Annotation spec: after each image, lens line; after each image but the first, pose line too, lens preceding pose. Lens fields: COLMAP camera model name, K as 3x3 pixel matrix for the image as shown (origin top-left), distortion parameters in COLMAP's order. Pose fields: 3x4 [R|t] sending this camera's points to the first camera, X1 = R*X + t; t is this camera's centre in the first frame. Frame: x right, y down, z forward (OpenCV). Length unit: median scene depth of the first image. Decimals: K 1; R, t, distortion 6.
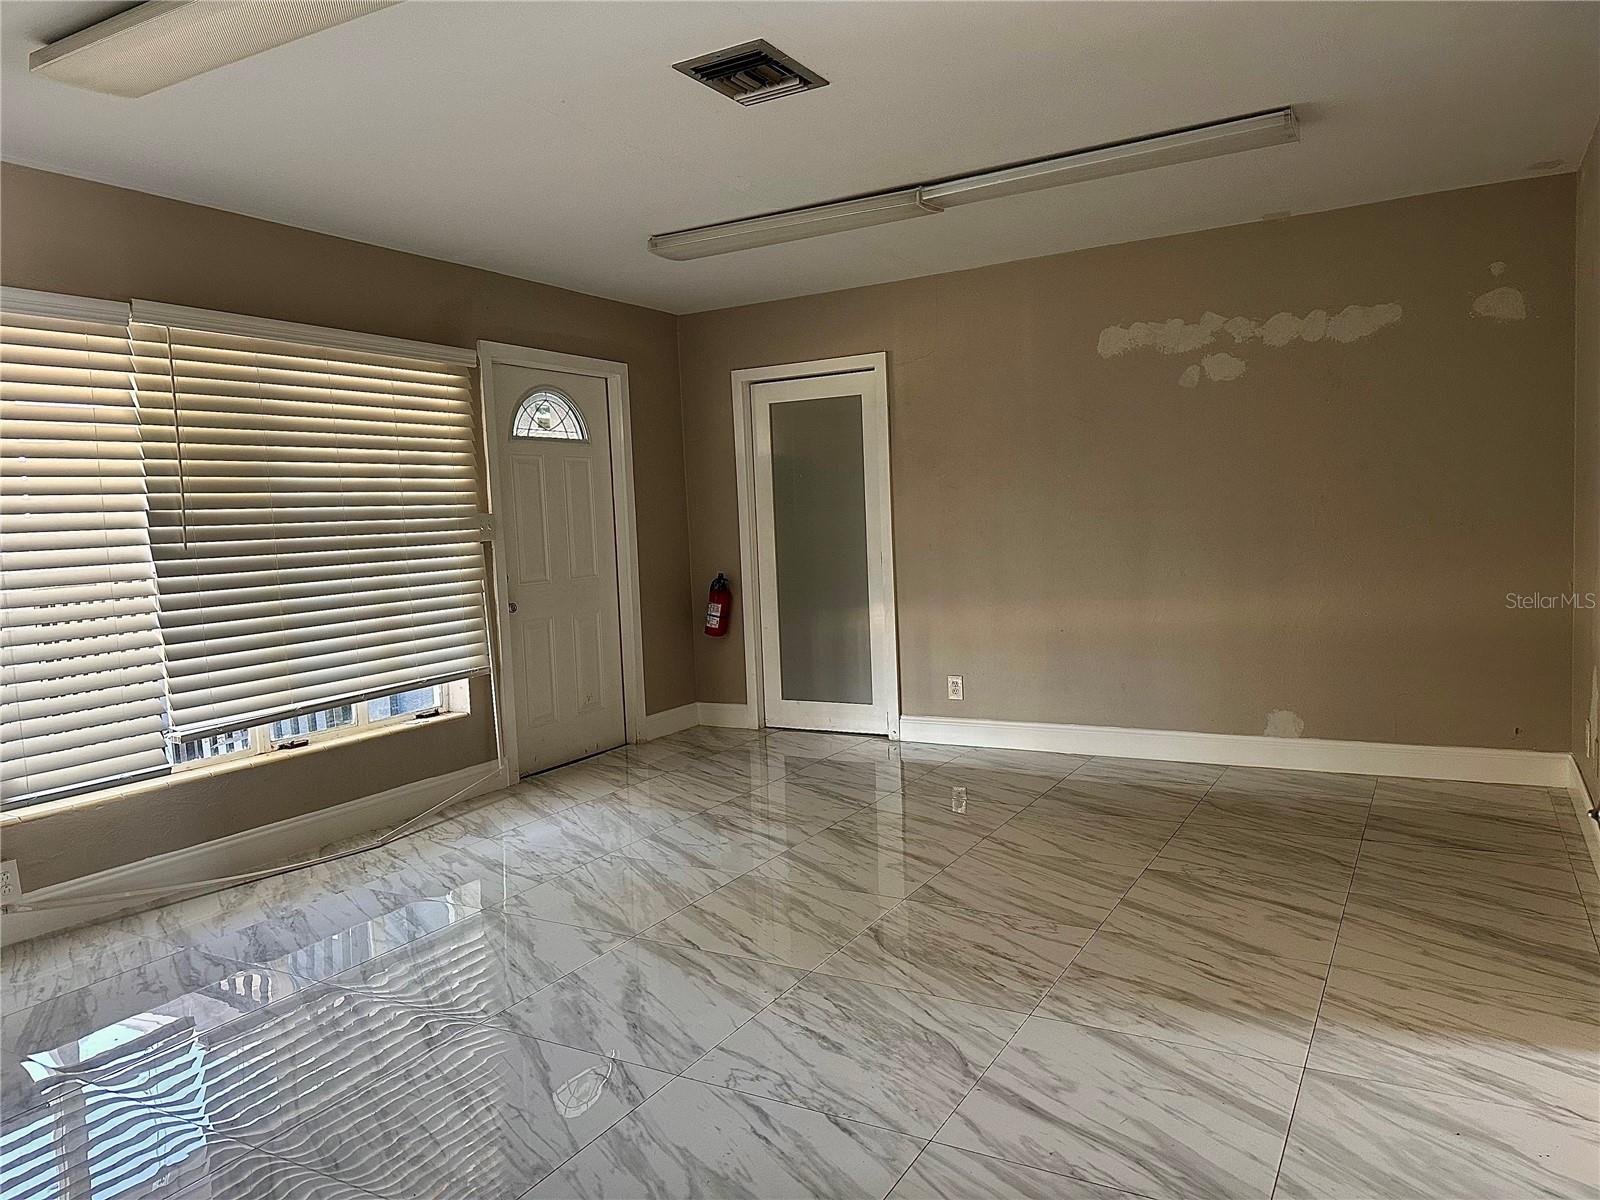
lens RADIAL K [[1128.0, 0, 800.0], [0, 1128.0, 600.0], [0, 0, 1]] dist [0.151587, -0.199620]
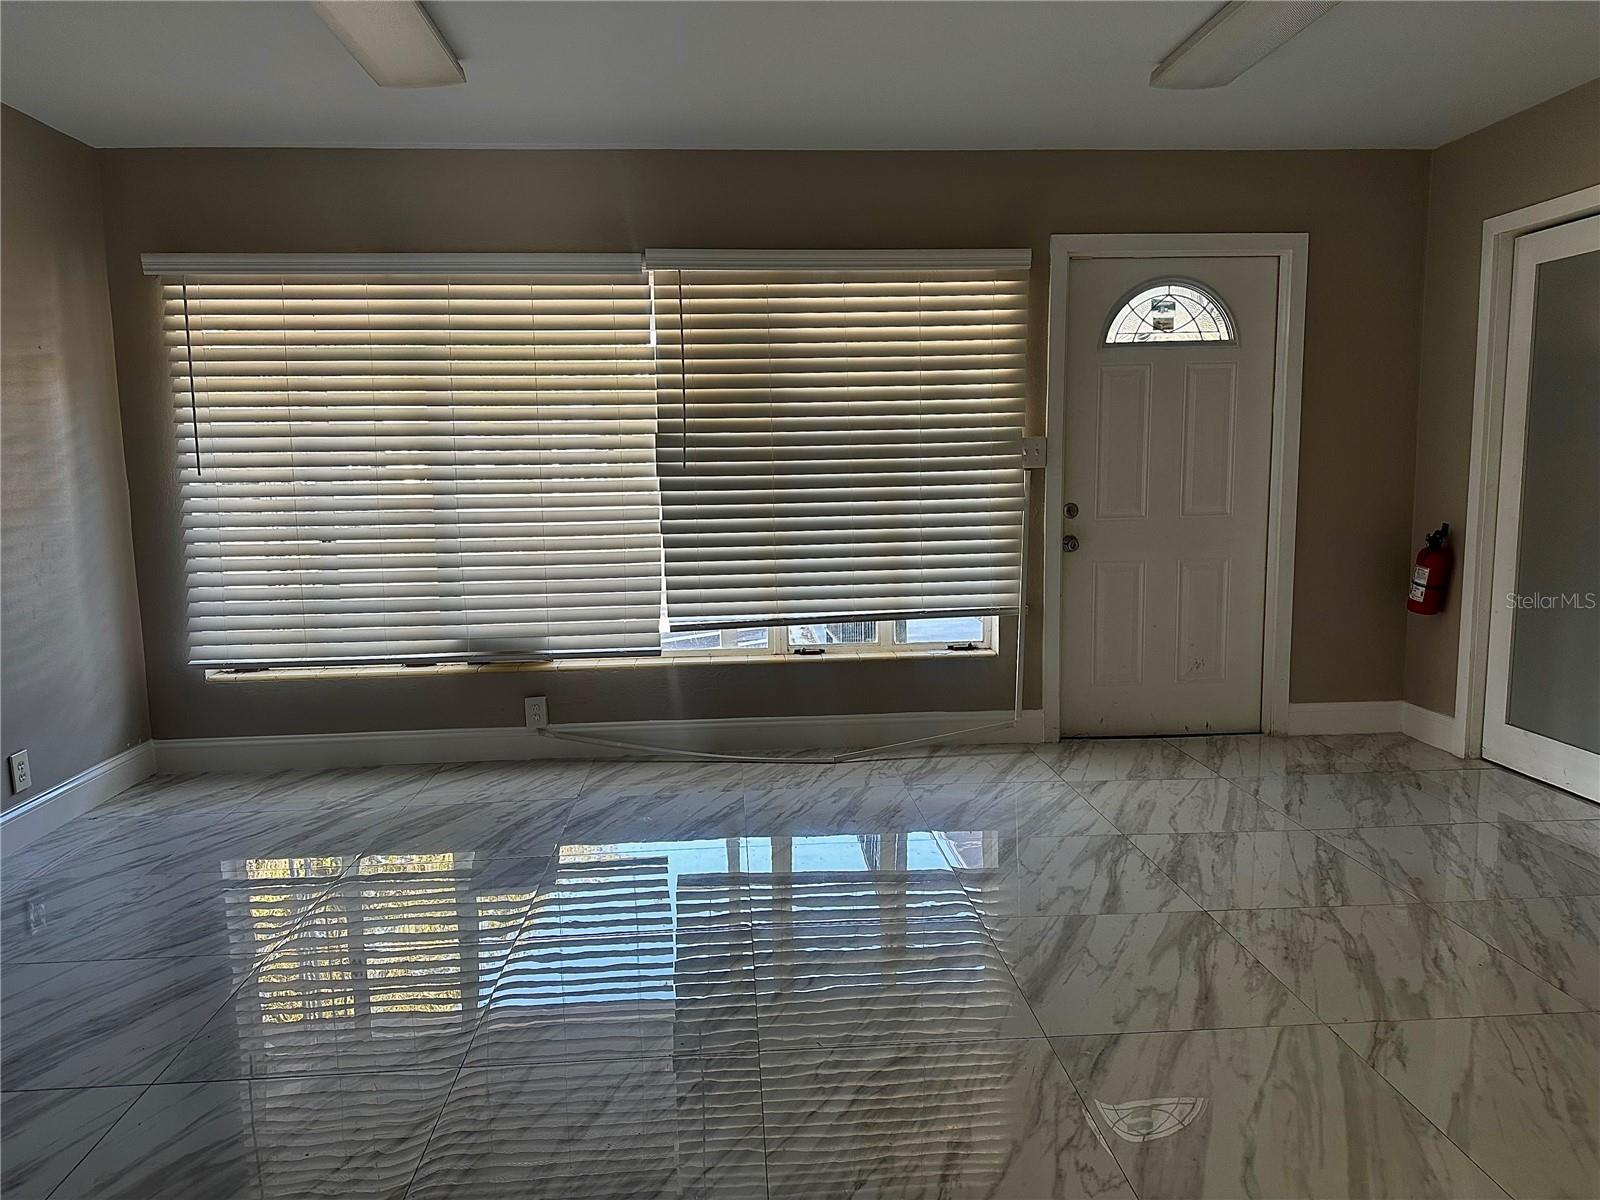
lens RADIAL K [[1128.0, 0, 800.0], [0, 1128.0, 600.0], [0, 0, 1]] dist [0.151587, -0.199620]
pose [[0.556917, 0.138166, -0.818996, 0.397359], [-0.070381, 0.990370, 0.119218, -0.045806], [0.827581, -0.008753, 0.561278, 0.378766]]
